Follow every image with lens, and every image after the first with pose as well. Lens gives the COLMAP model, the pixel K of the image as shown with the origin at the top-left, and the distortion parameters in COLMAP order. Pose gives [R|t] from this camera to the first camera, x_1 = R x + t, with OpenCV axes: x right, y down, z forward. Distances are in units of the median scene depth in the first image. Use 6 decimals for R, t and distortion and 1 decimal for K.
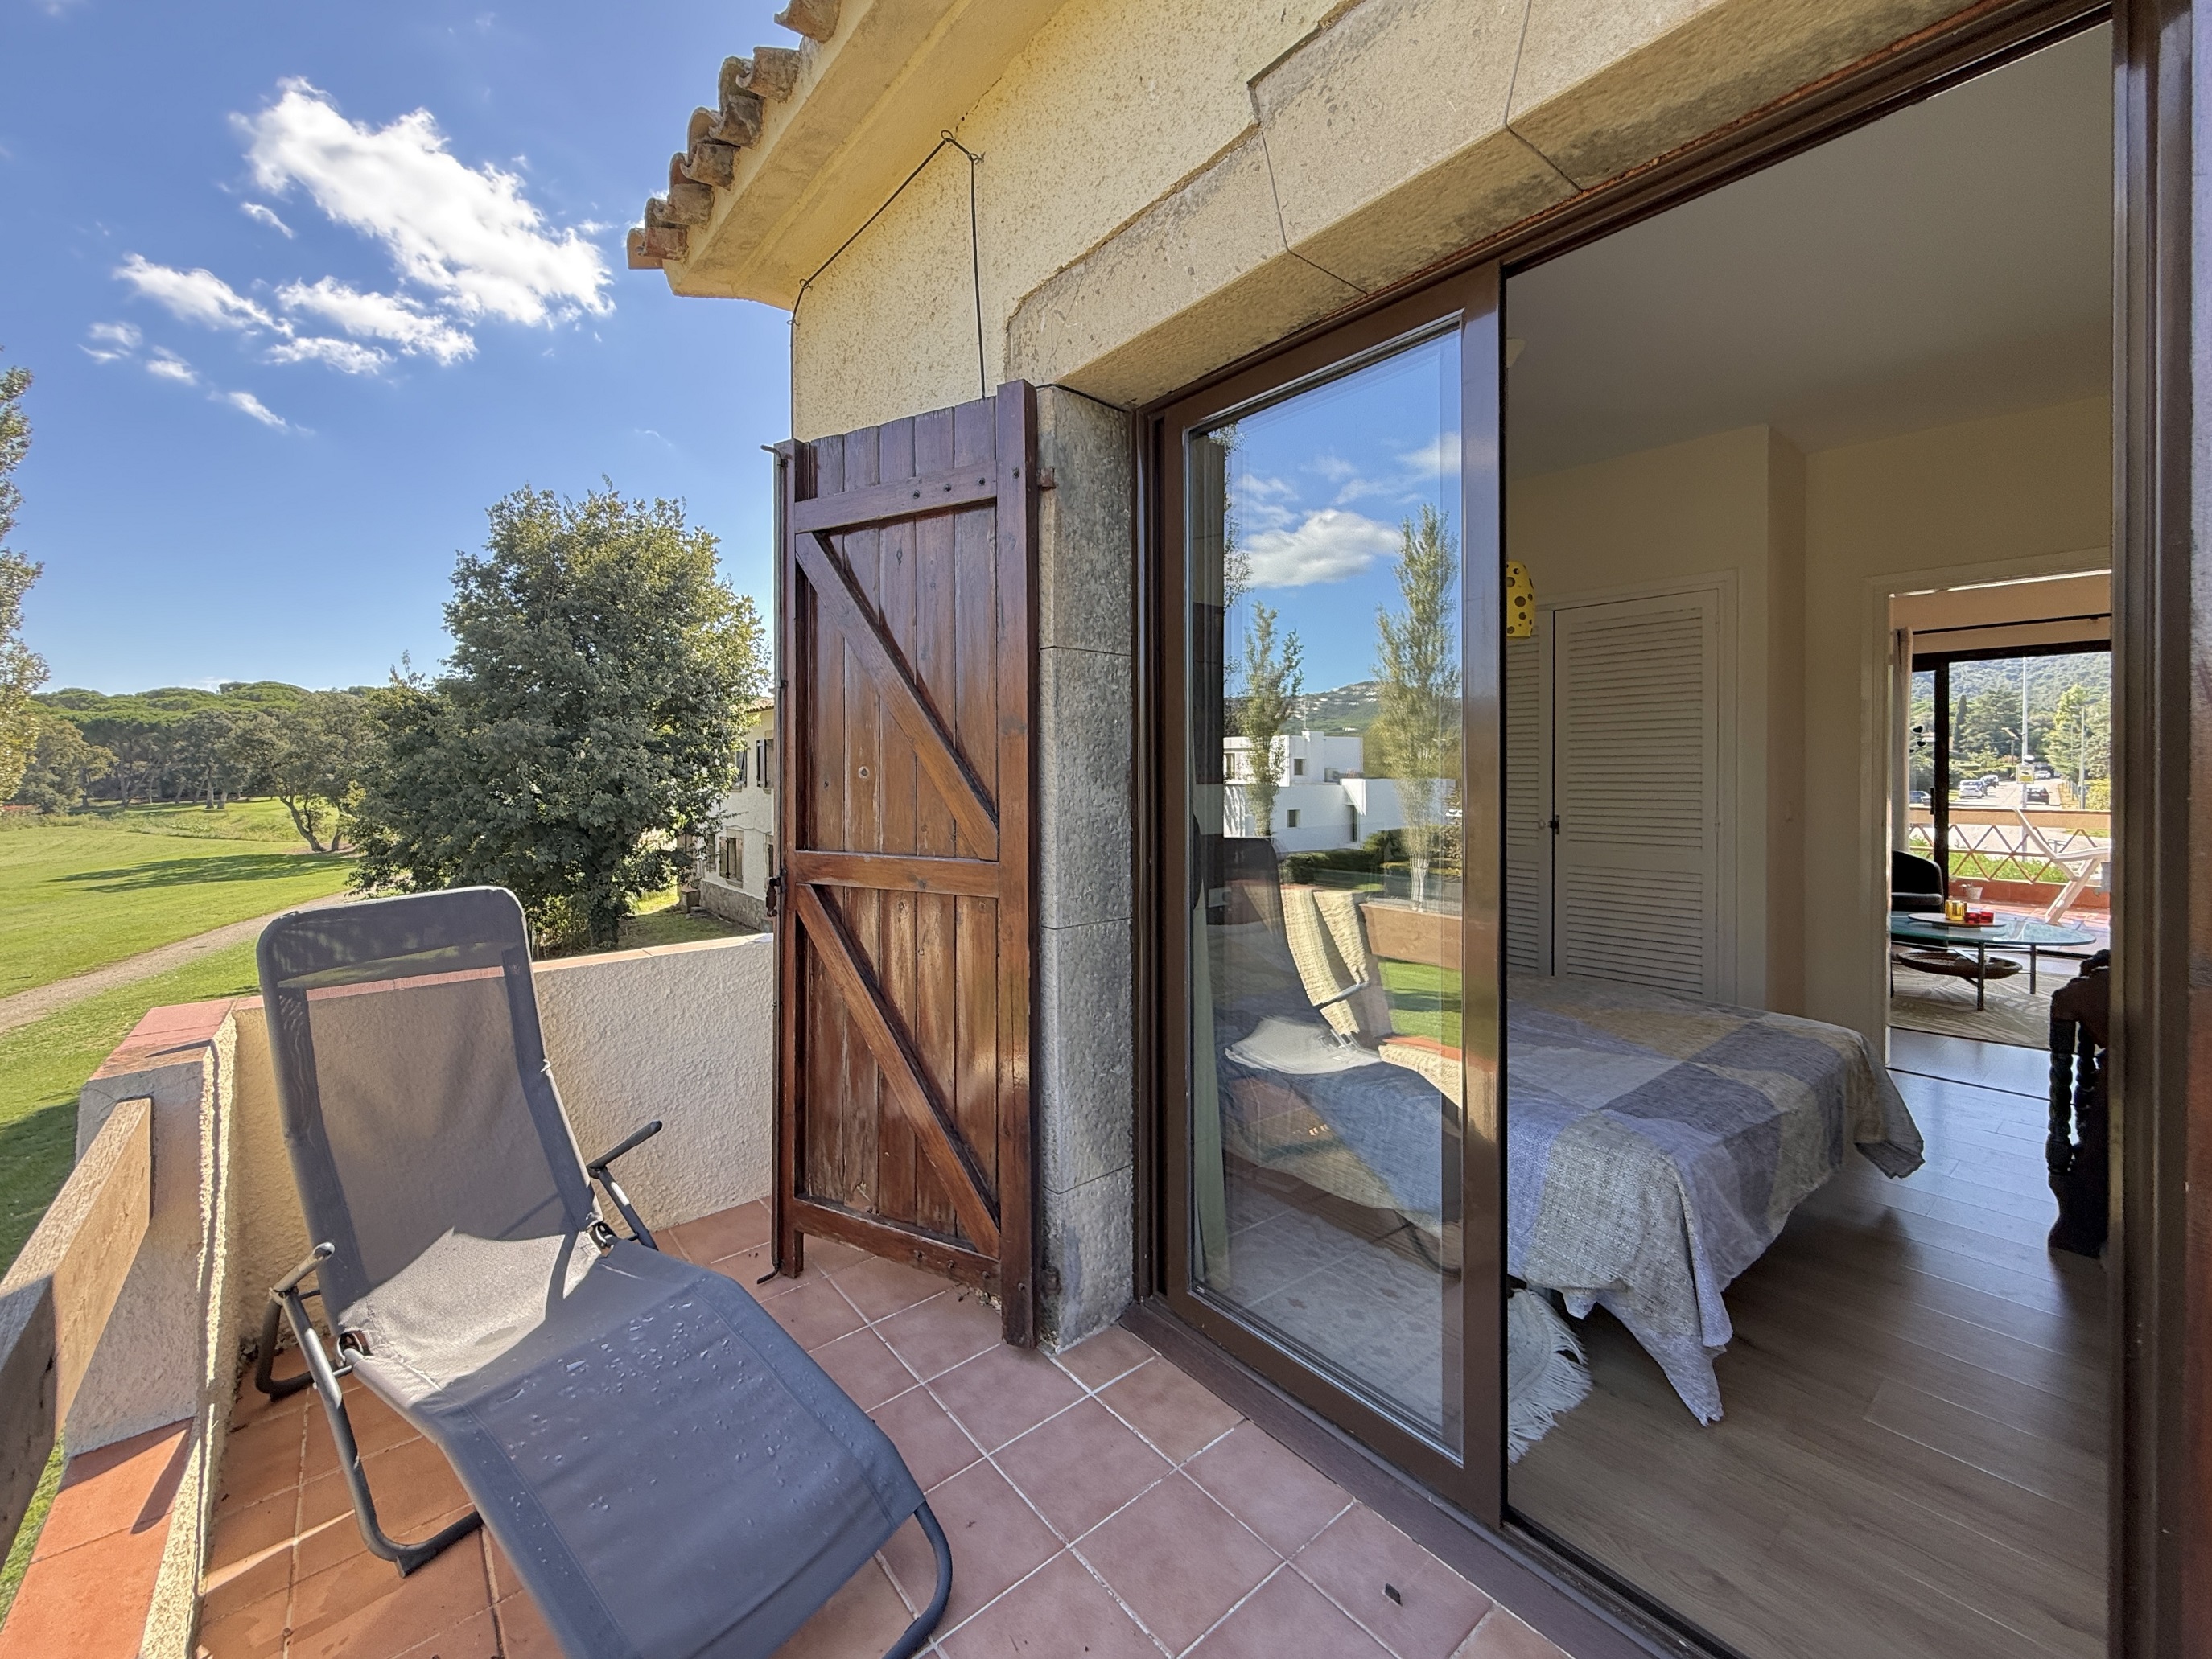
lens RADIAL K [[917.0, 0, 1079.2], [0, 917.0, 770.3], [0, 0, 1]] dist [0.000177, -0.000057]
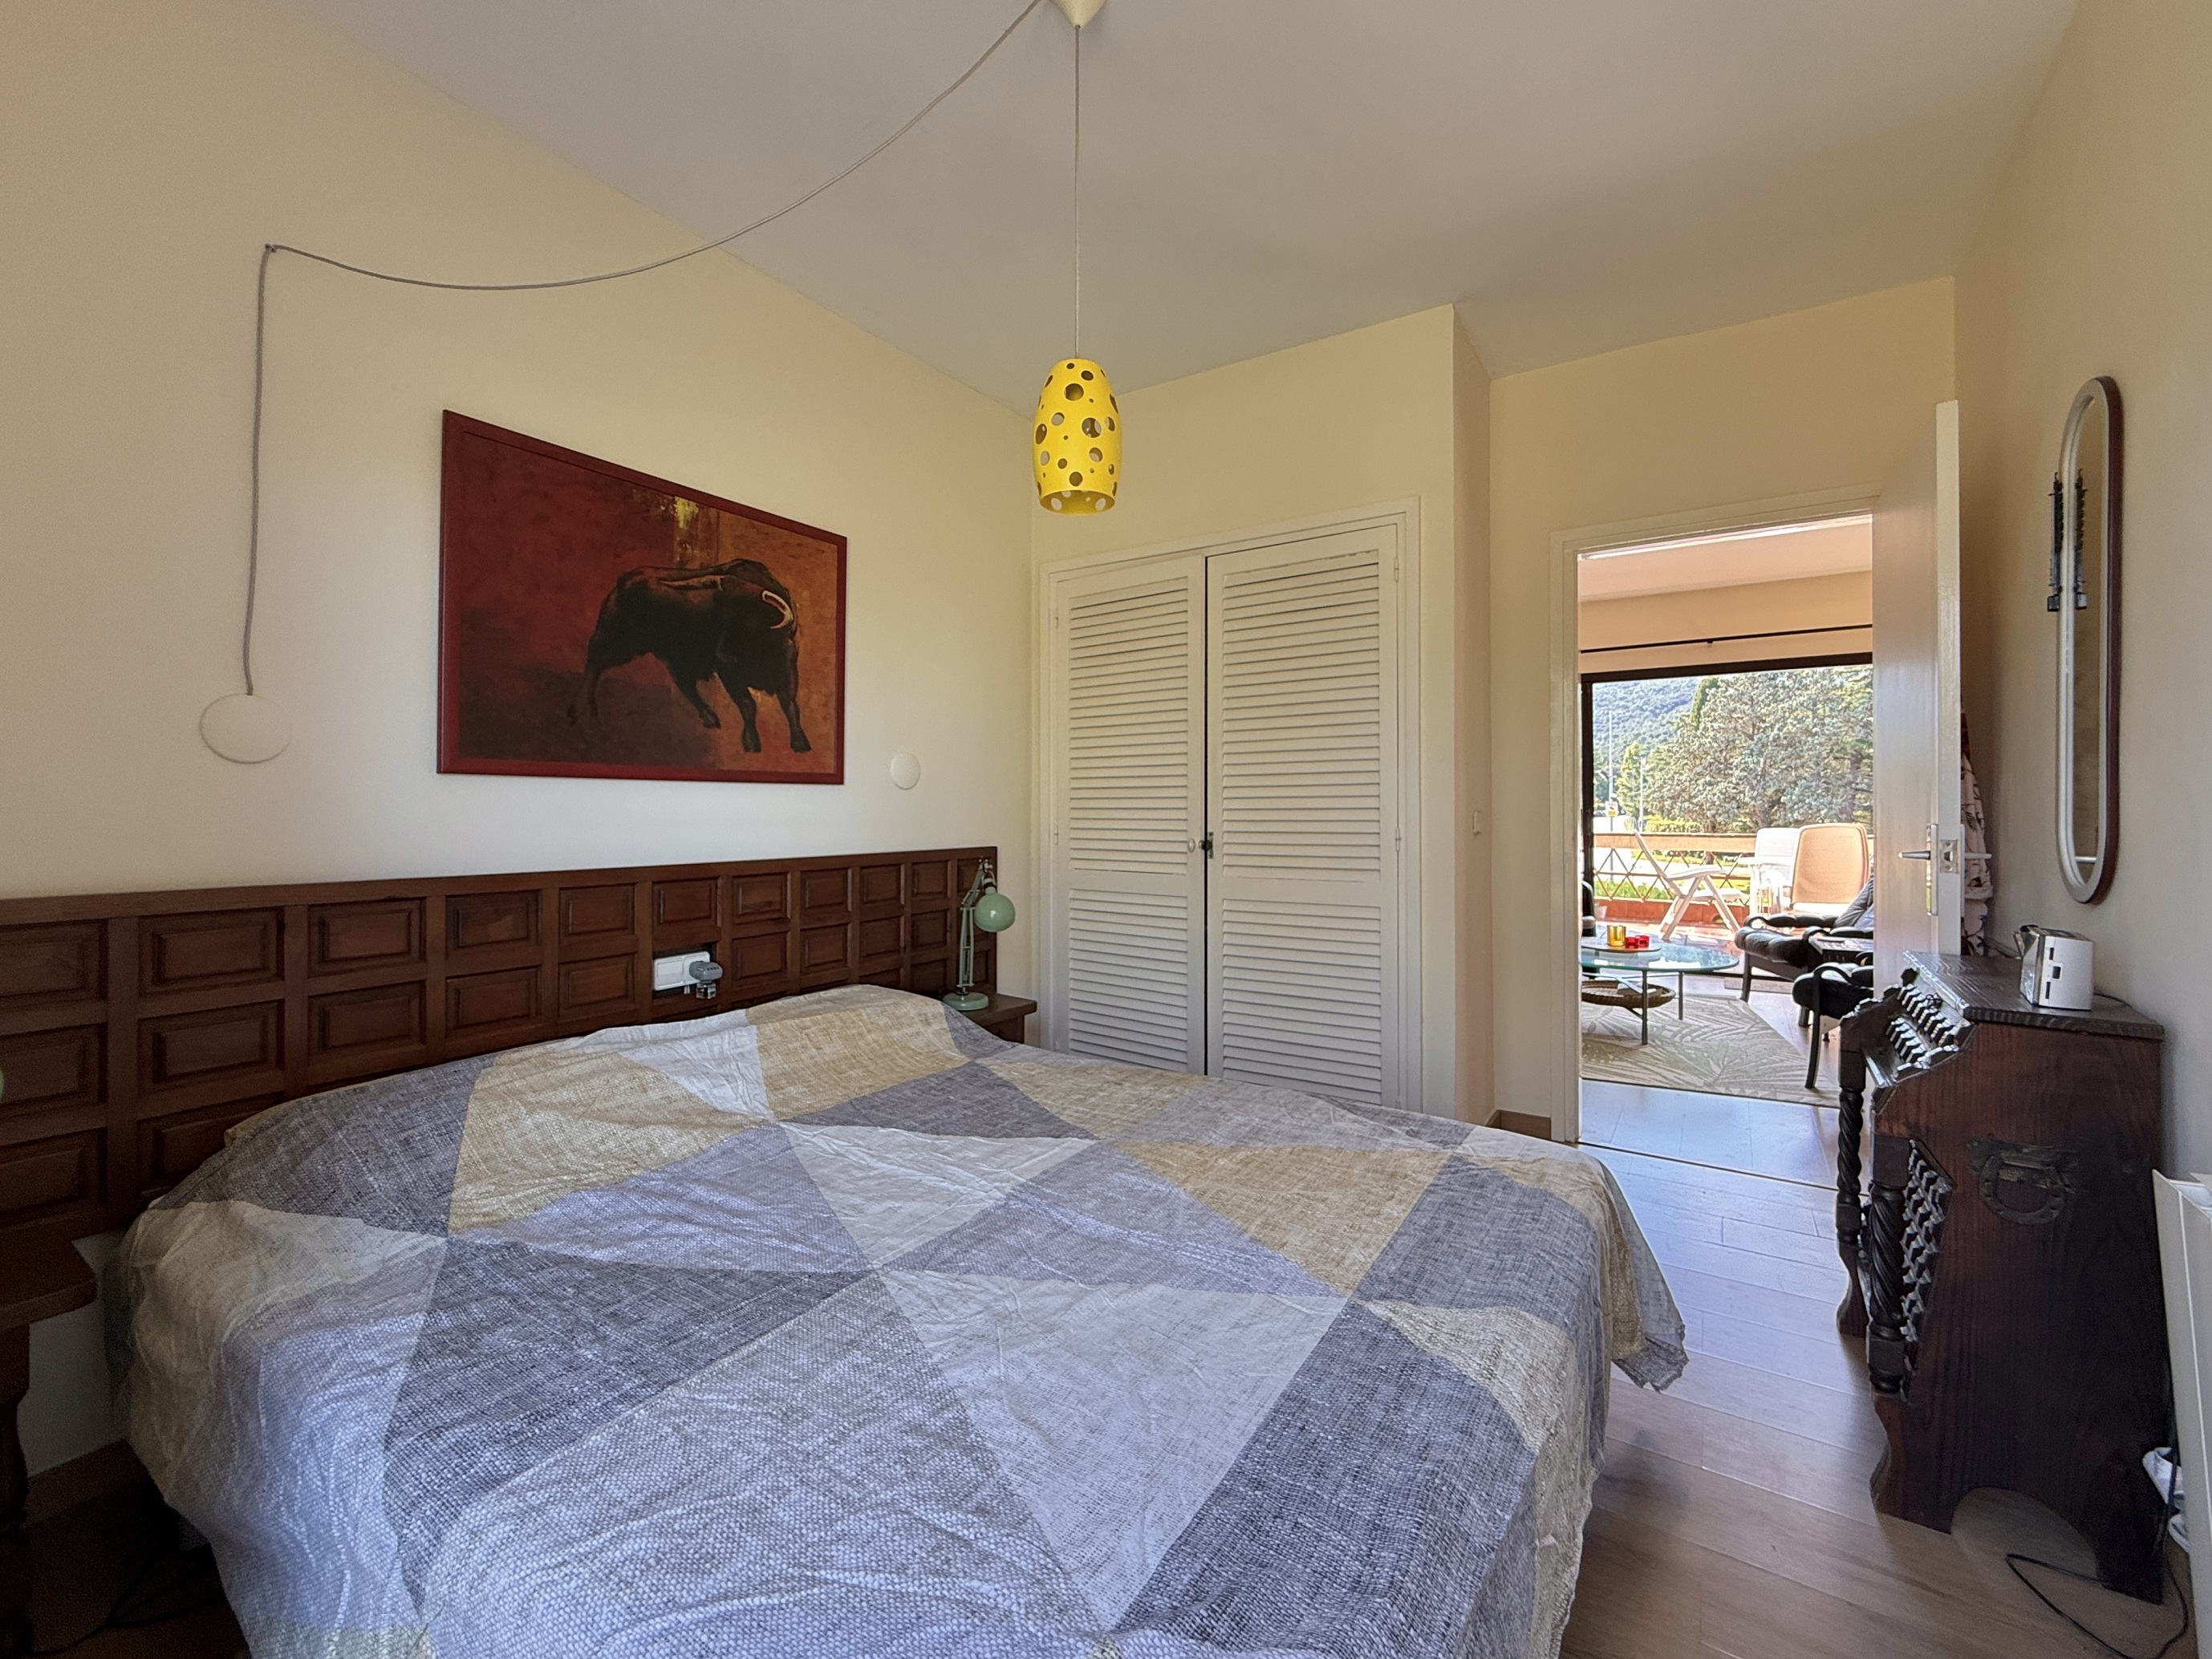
lens RADIAL K [[914.3, 0, 1107.6], [0, 914.3, 802.1], [0, 0, 1]] dist [0.000605, 0.000053]
pose [[0.953563, 0.002067, 0.301186, 0.354403], [0.000605, 0.999961, -0.008780, 0.049793], [-0.301193, 0.008555, 0.953525, 0.519178]]
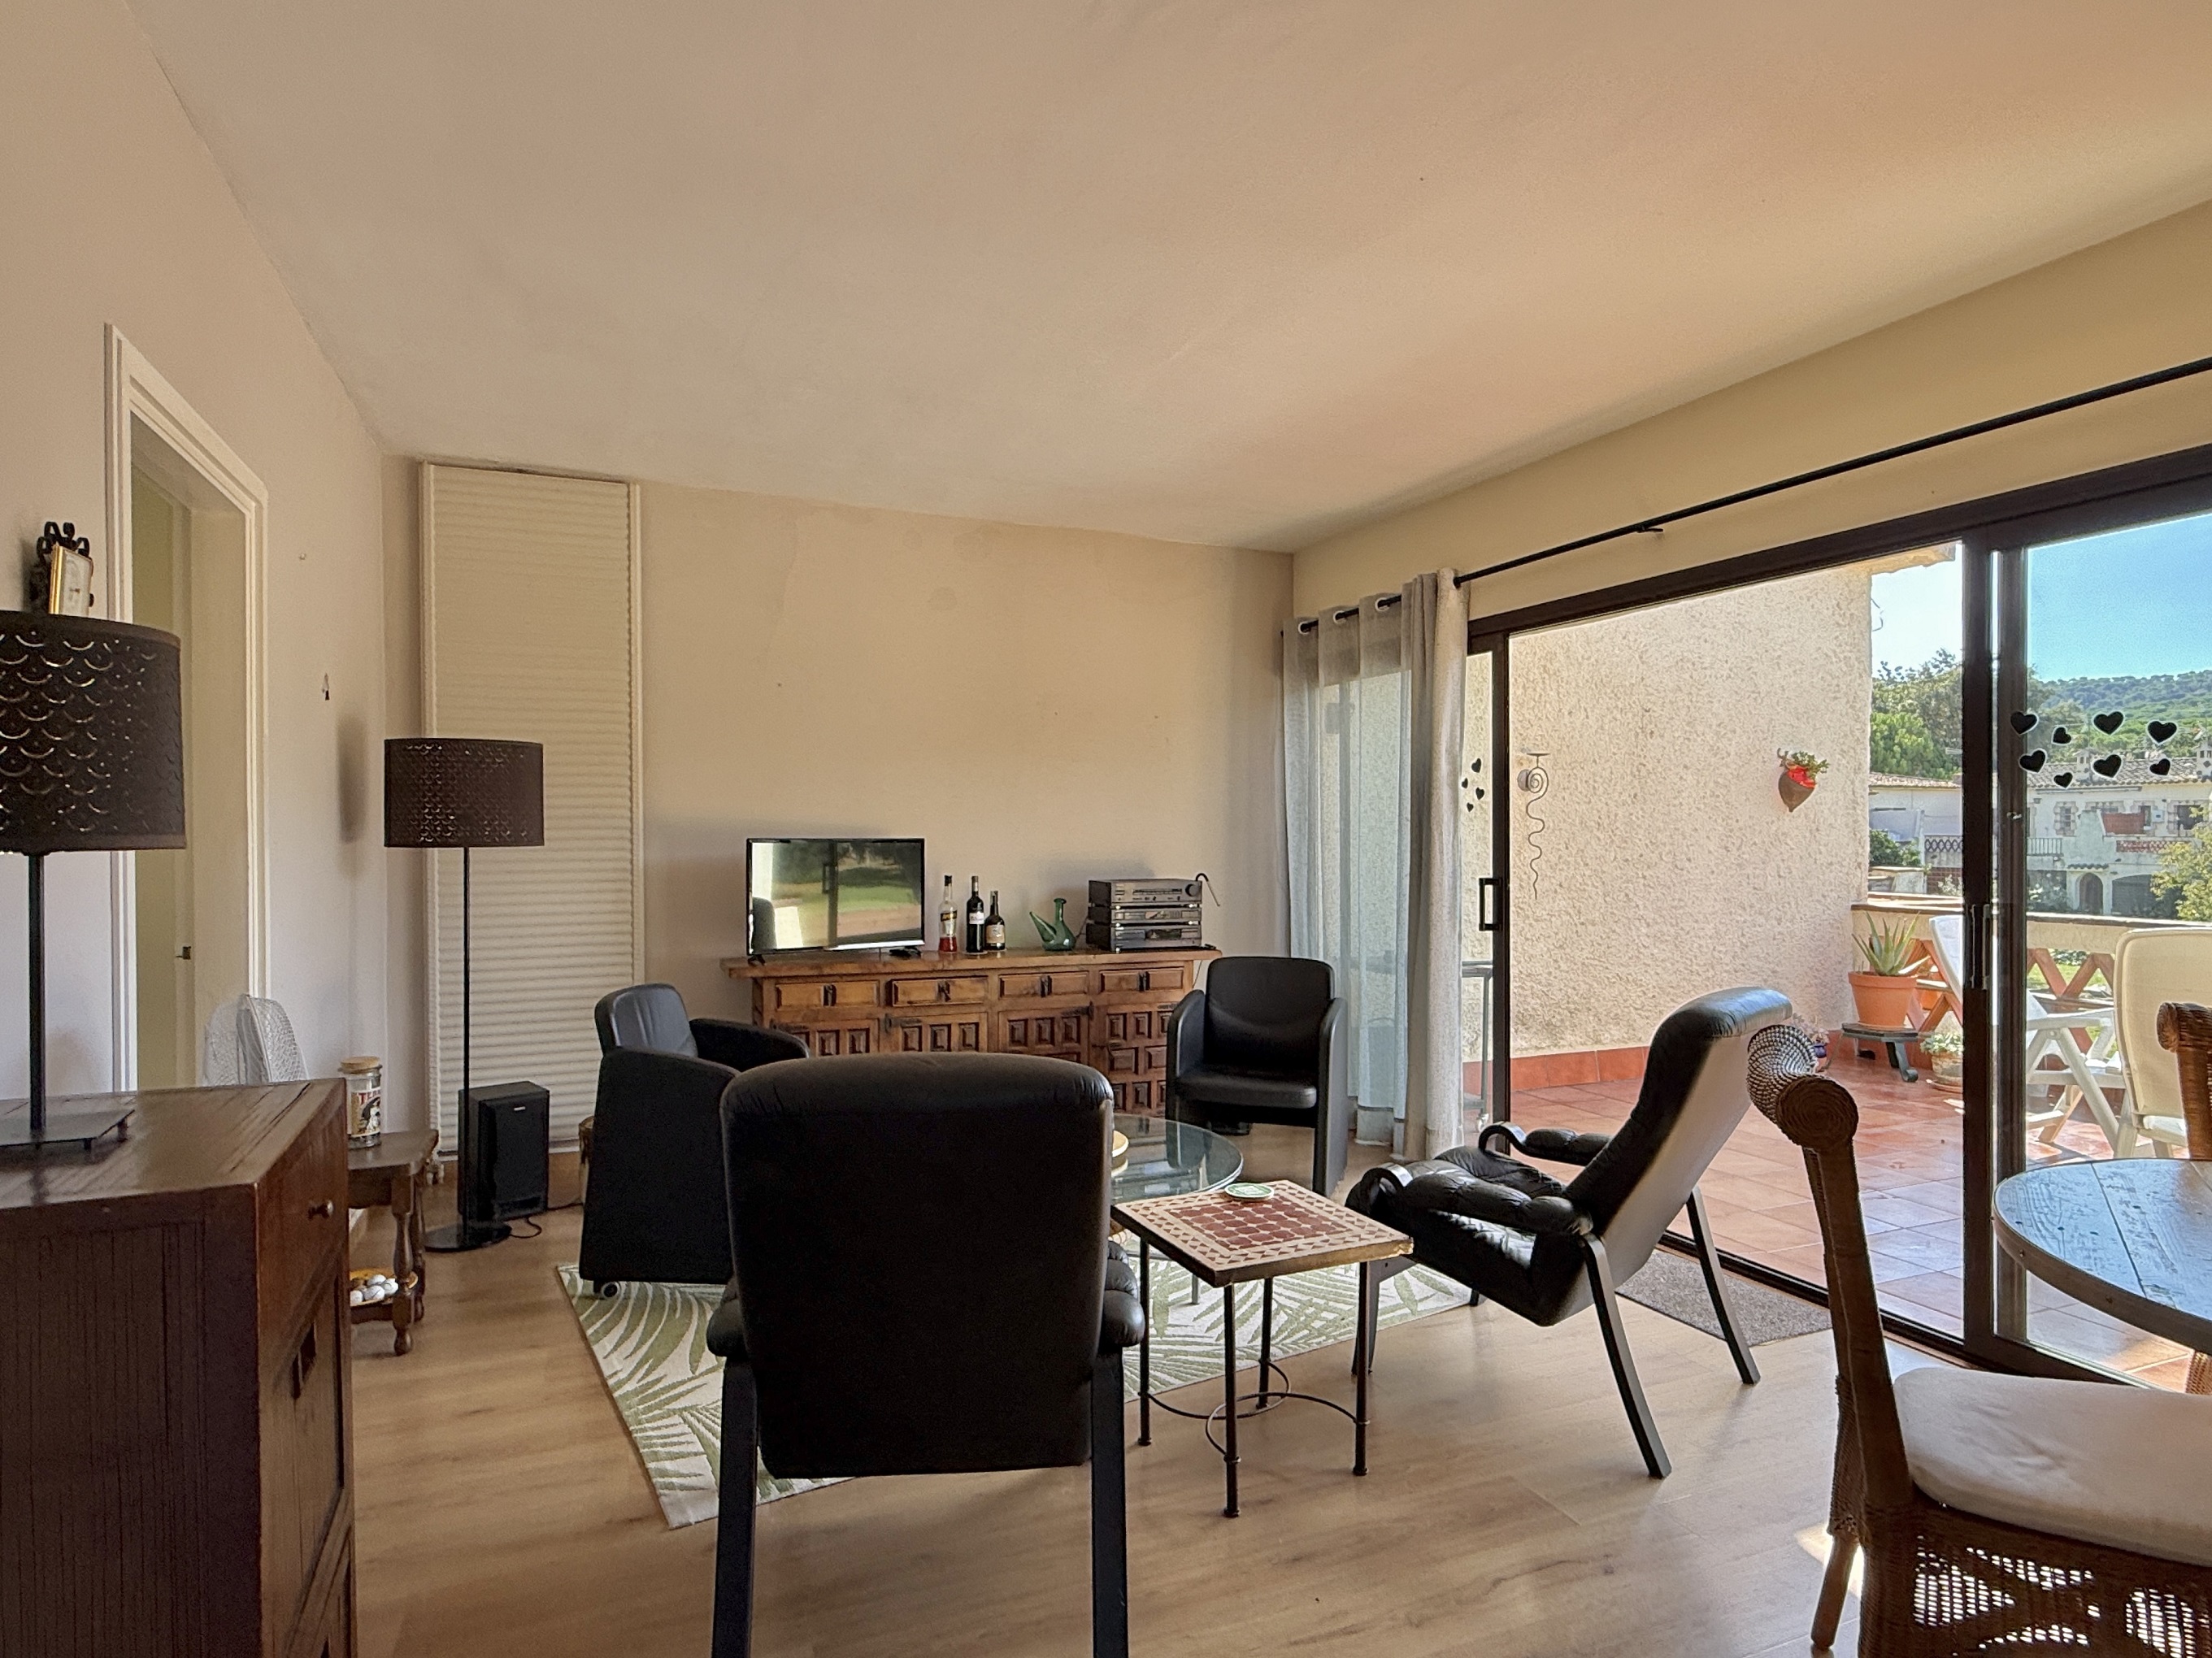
lens RADIAL K [[1236.2, 0, 1102.9], [0, 1236.2, 836.6], [0, 0, 1]] dist [0.000816, 0.001433]
pose [[0.961095, 0.002122, -0.276210, 2.290135], [-0.001357, 0.999995, 0.002959, -0.015179], [0.276215, -0.002469, 0.961093, 0.682454]]
